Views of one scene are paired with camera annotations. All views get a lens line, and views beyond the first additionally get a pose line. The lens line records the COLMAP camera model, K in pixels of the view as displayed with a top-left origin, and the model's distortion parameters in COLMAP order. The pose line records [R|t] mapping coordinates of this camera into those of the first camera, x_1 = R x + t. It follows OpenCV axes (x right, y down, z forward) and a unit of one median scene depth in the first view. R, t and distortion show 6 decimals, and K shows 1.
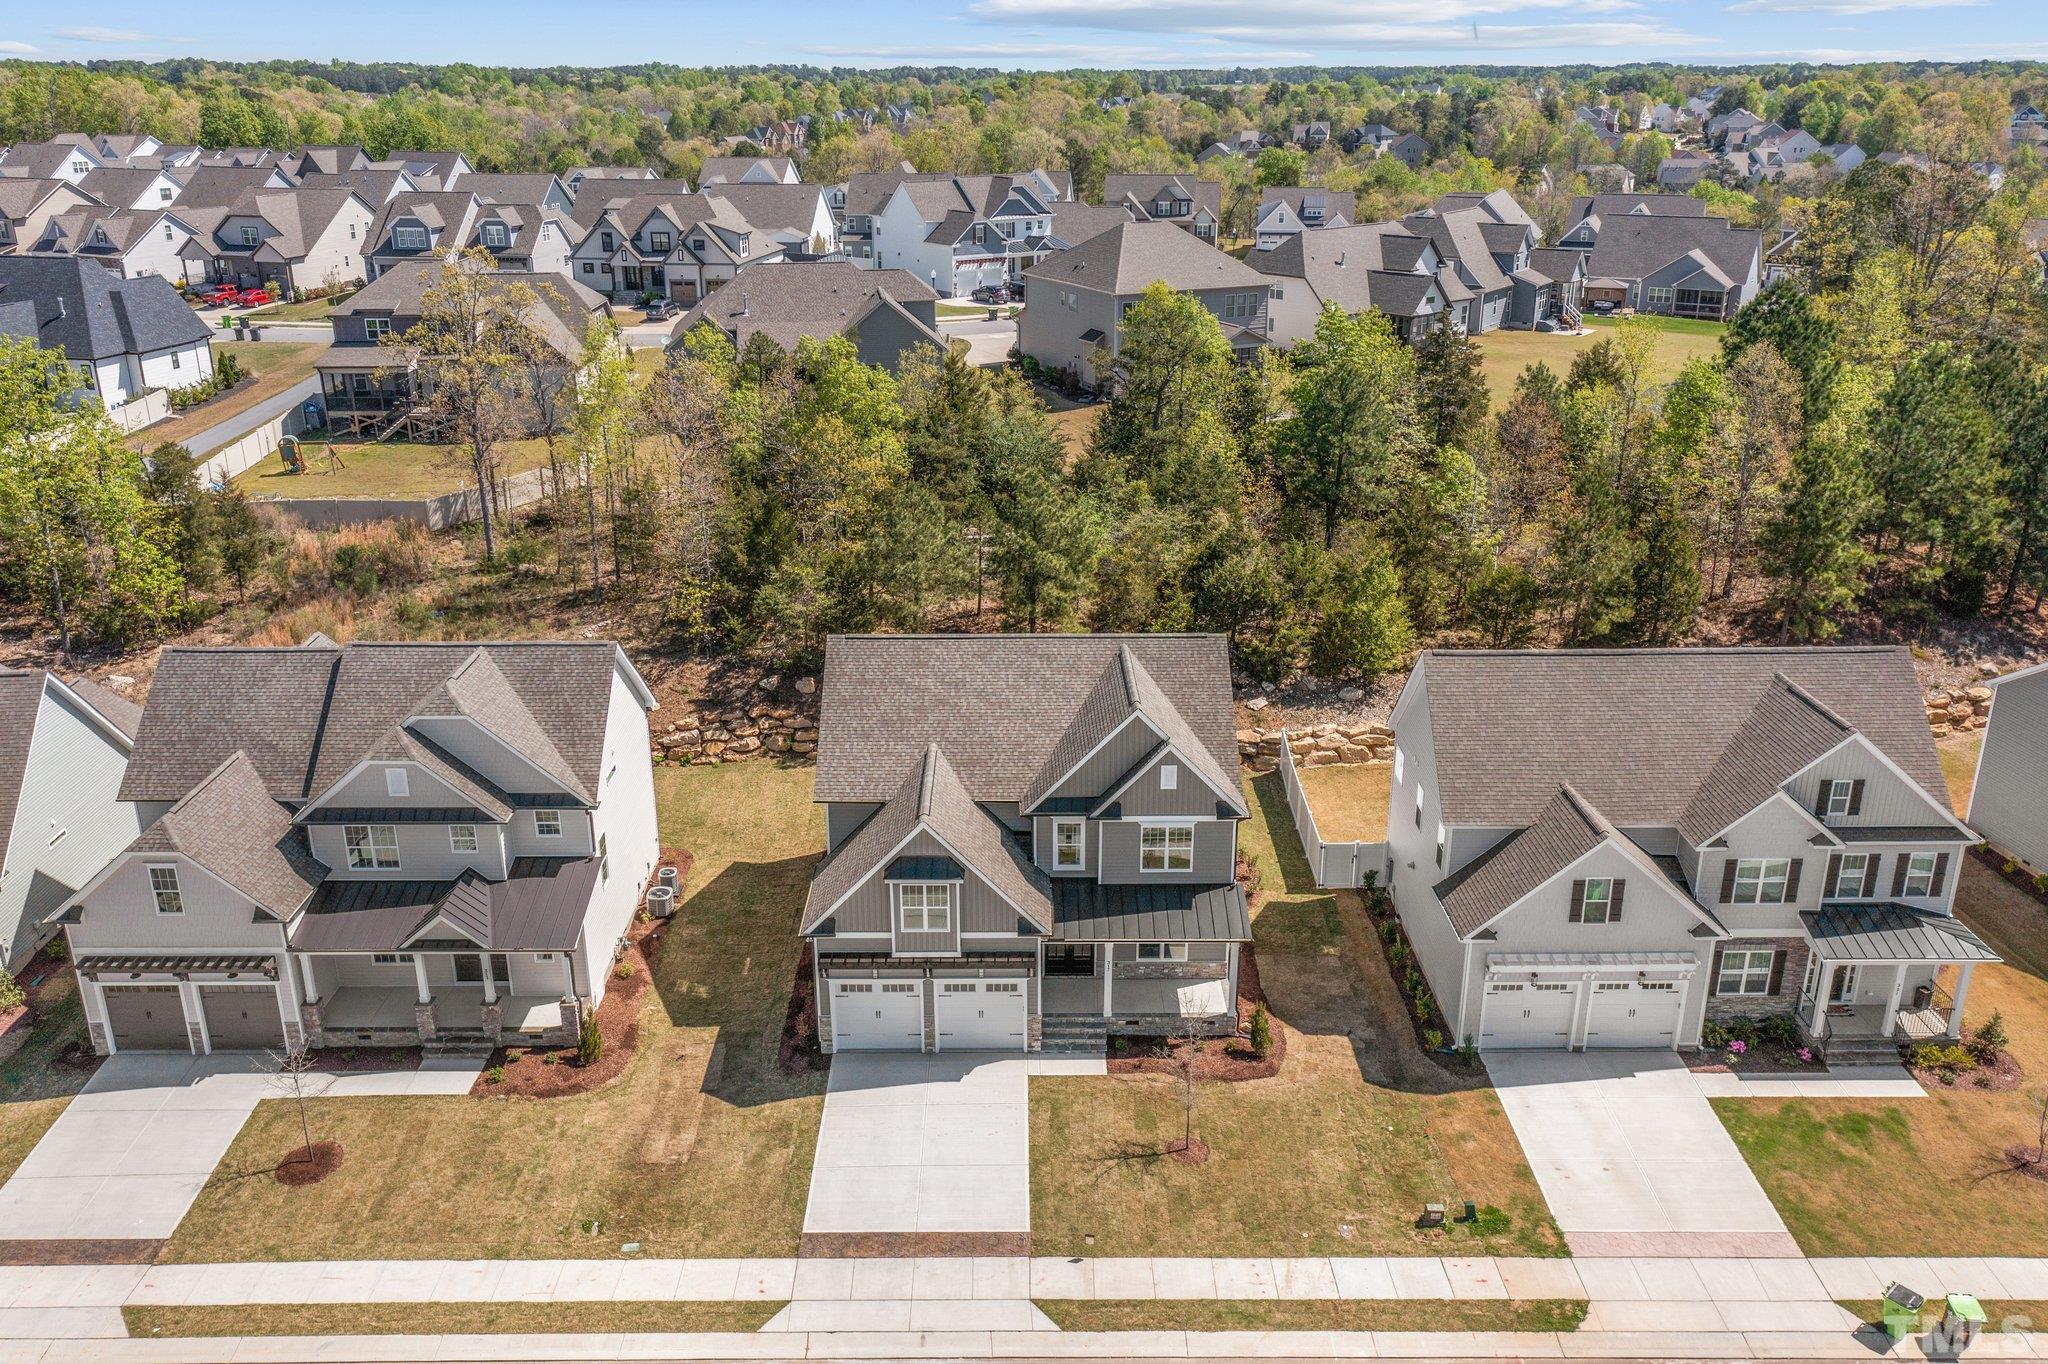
lens RADIAL K [[1618.3, 0, 1024.0], [0, 1618.3, 682.0], [0, 0, 1]] dist [0.009183, 0.005100]
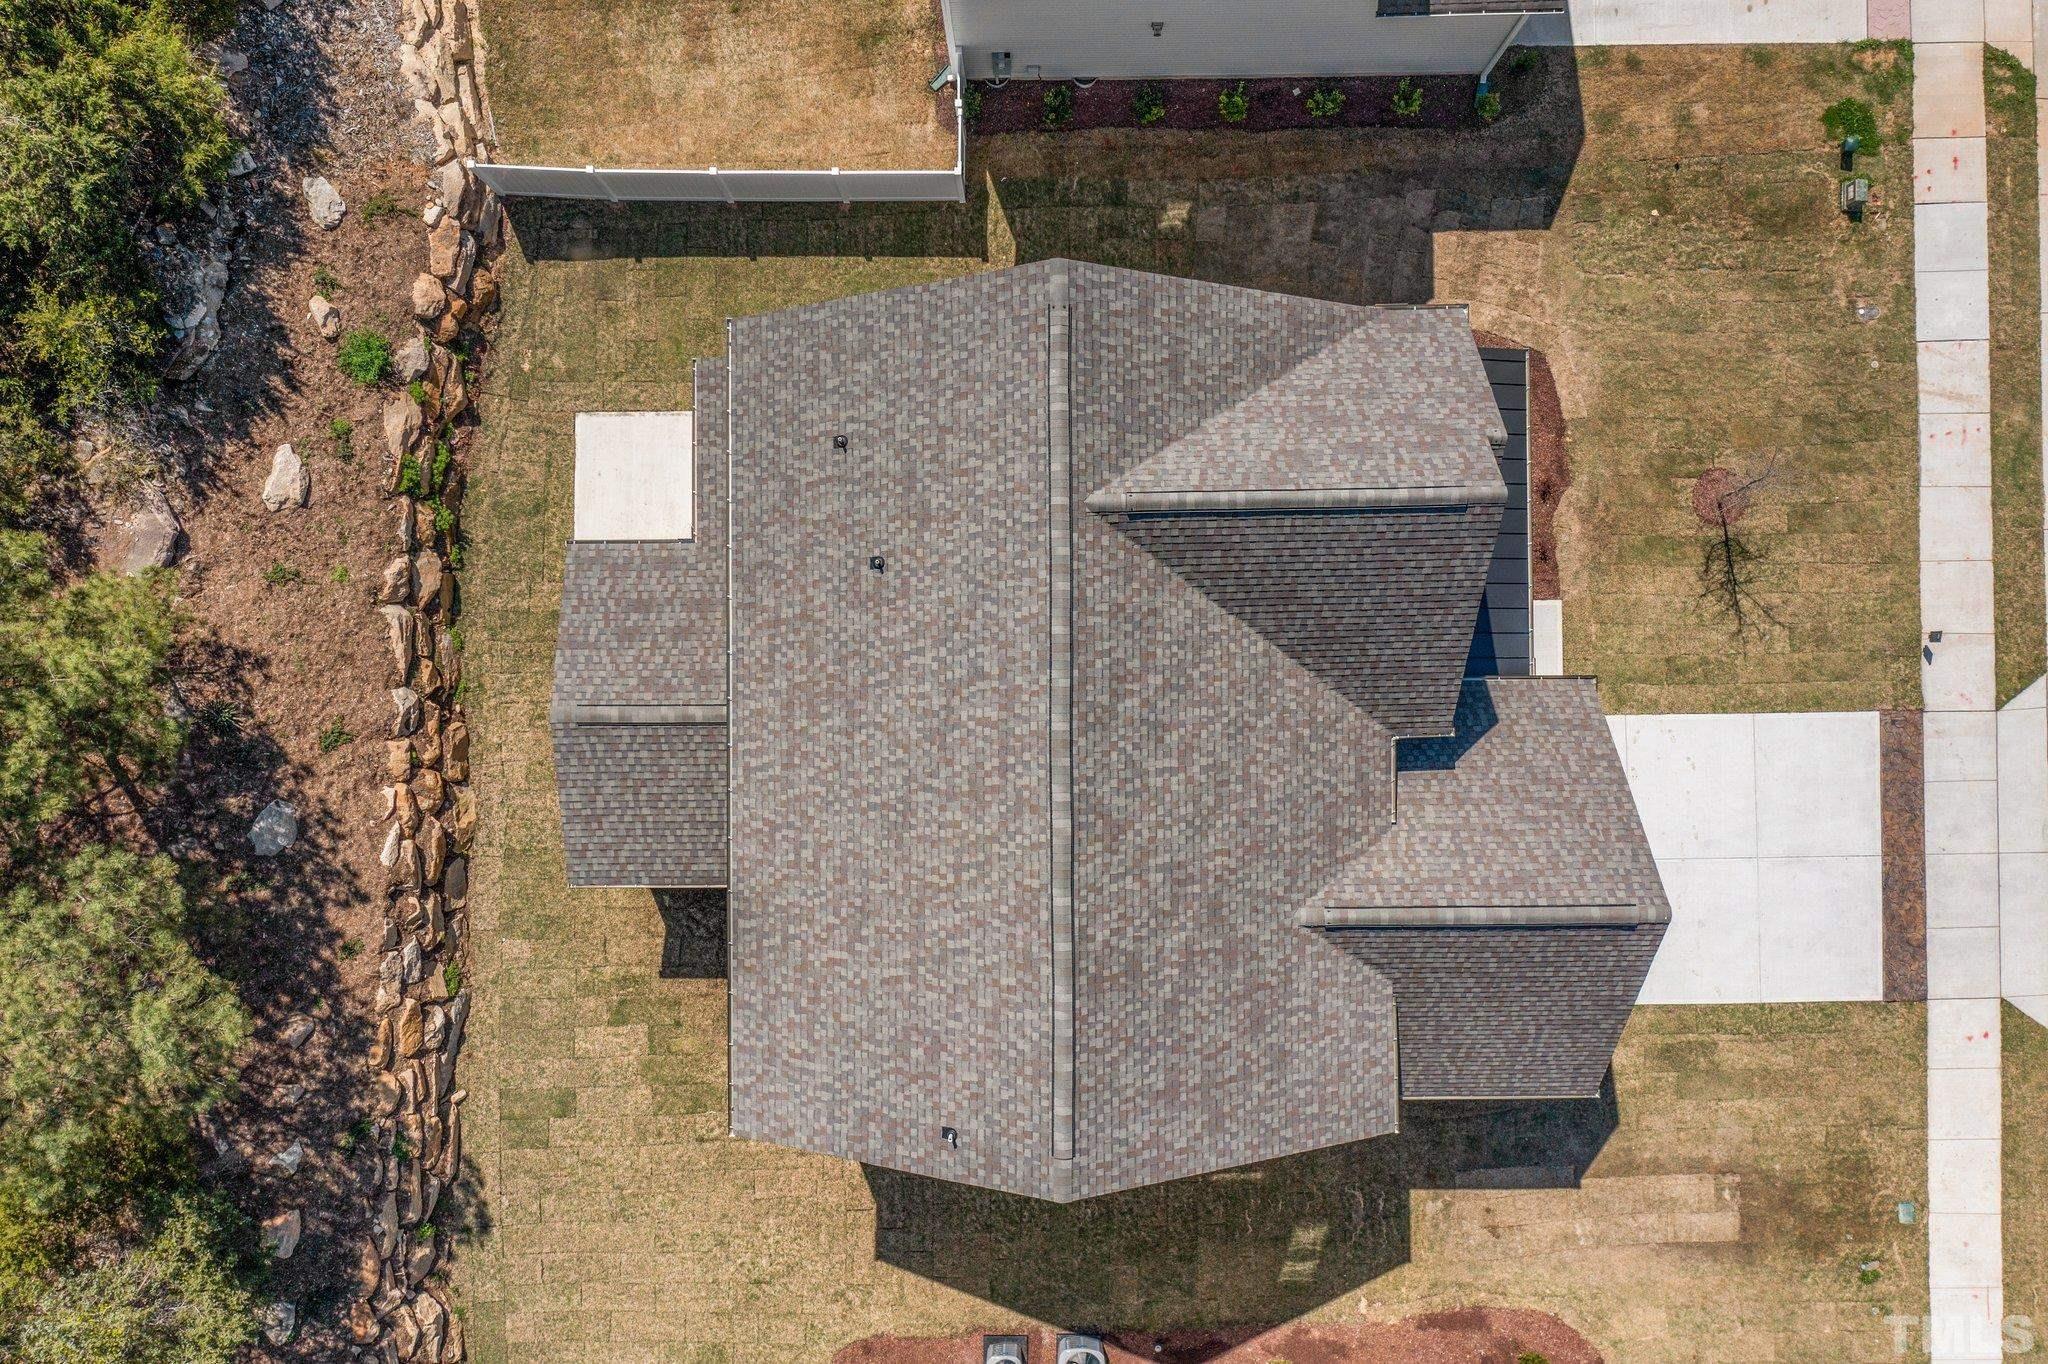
lens RADIAL K [[1619.3, 0, 1024.0], [0, 1619.3, 682.0], [0, 0, 1]] dist [0.003896, 0.007555]
pose [[-0.003512, -0.999883, 0.014914, 0.006593], [0.364640, 0.012607, 0.931063, -0.467666], [-0.931142, 0.008708, 0.364553, 0.938839]]
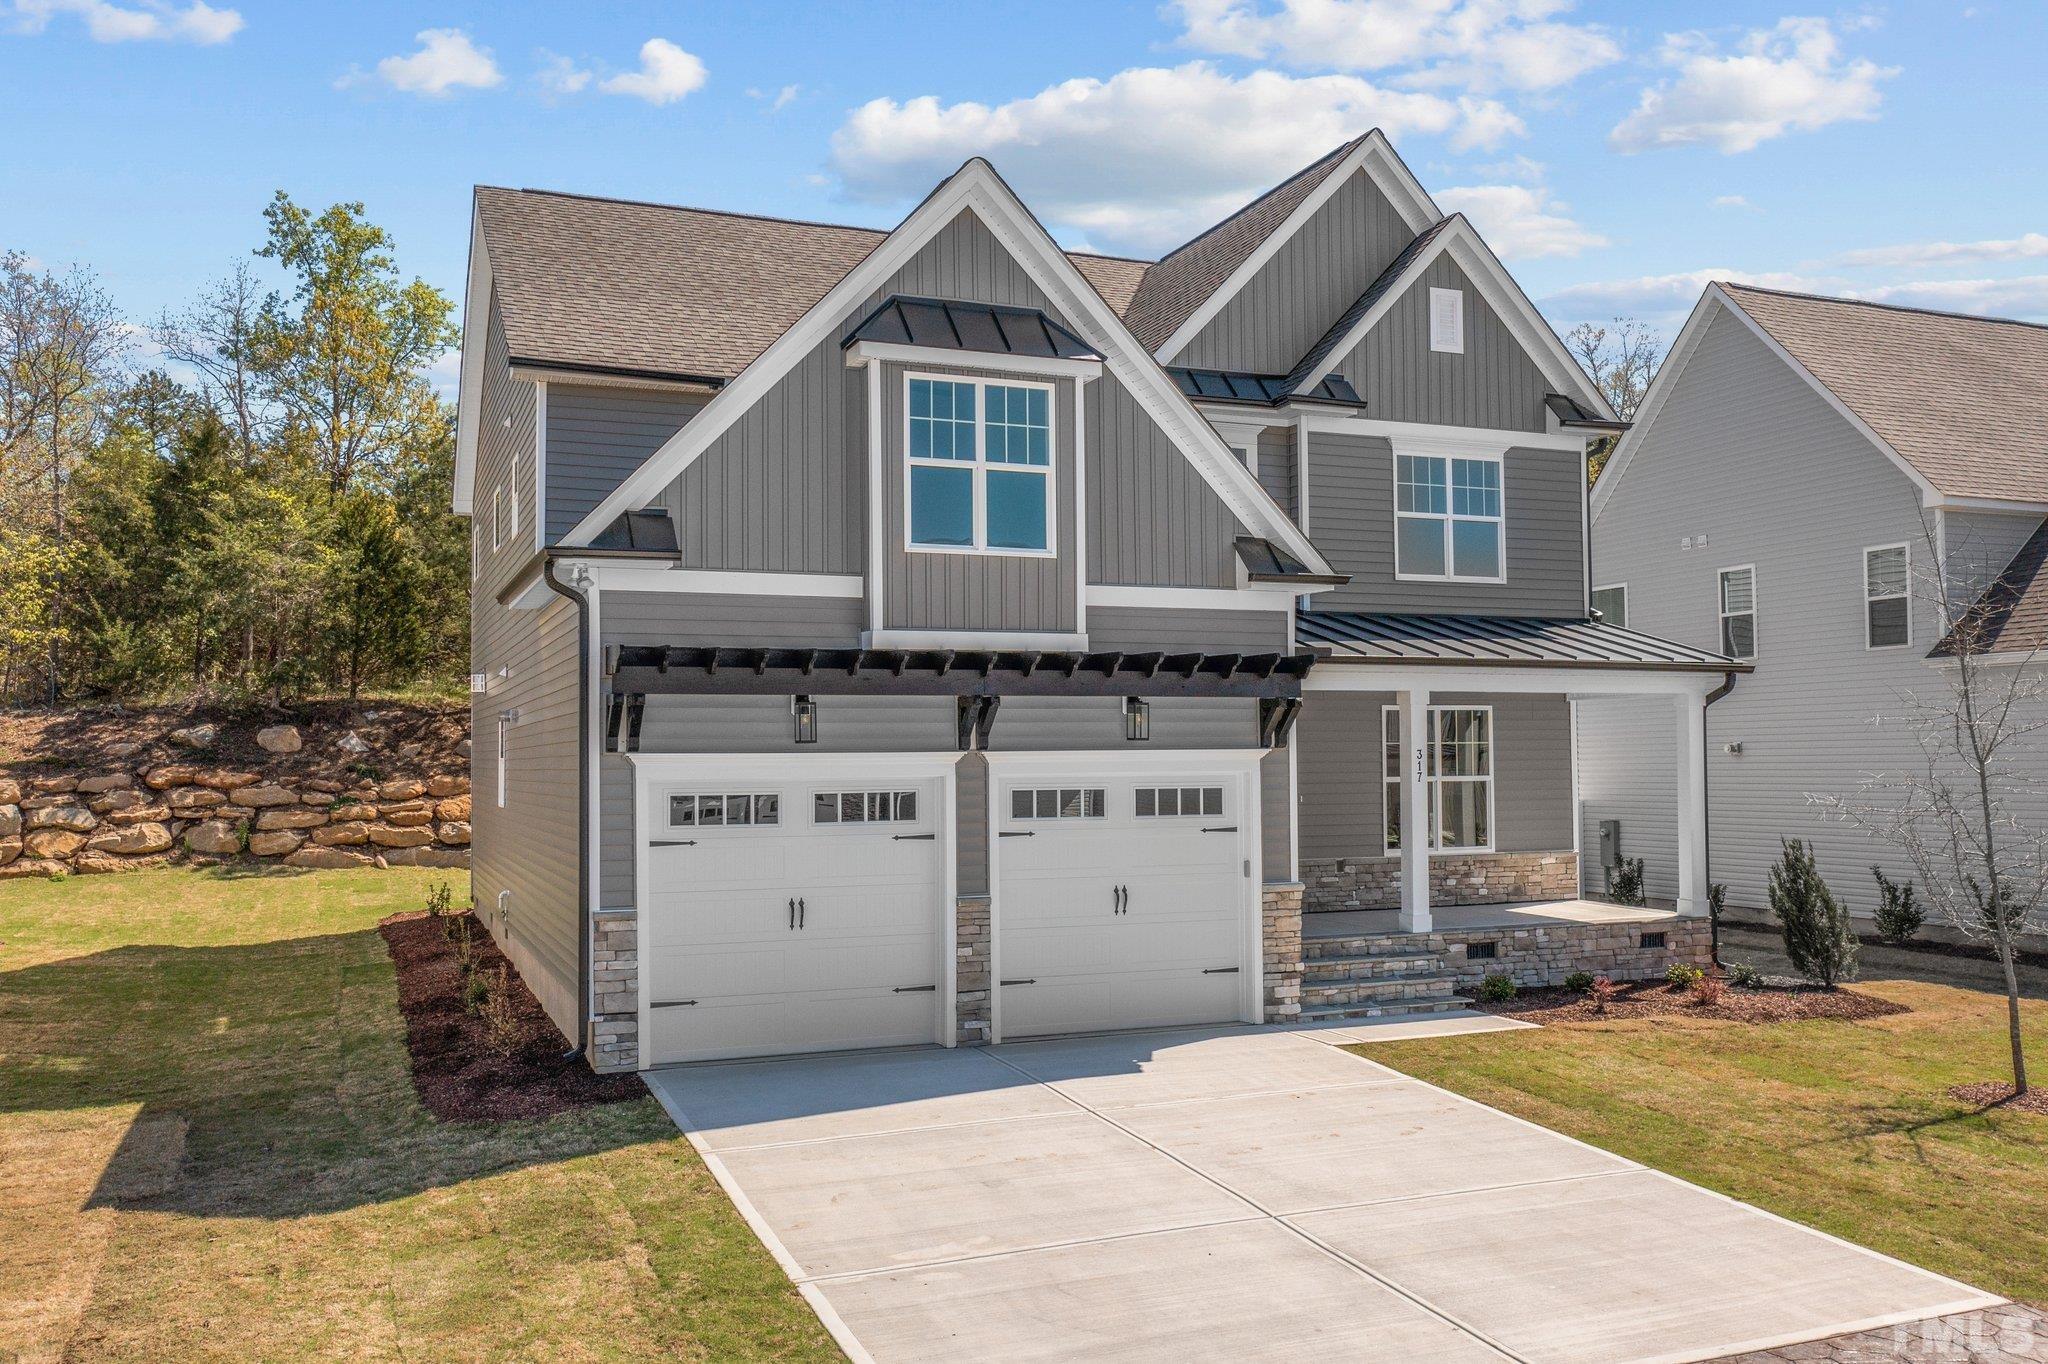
lens RADIAL K [[1671.5, 0, 1029.2], [0, 1671.5, 706.5], [0, 0, 1]] dist [-0.011146, 0.000093]
pose [[0.927701, 0.006074, 0.373275, -0.161624], [0.136646, 0.924956, -0.354659, 0.280484], [-0.347418, 0.380024, 0.857253, 0.712397]]
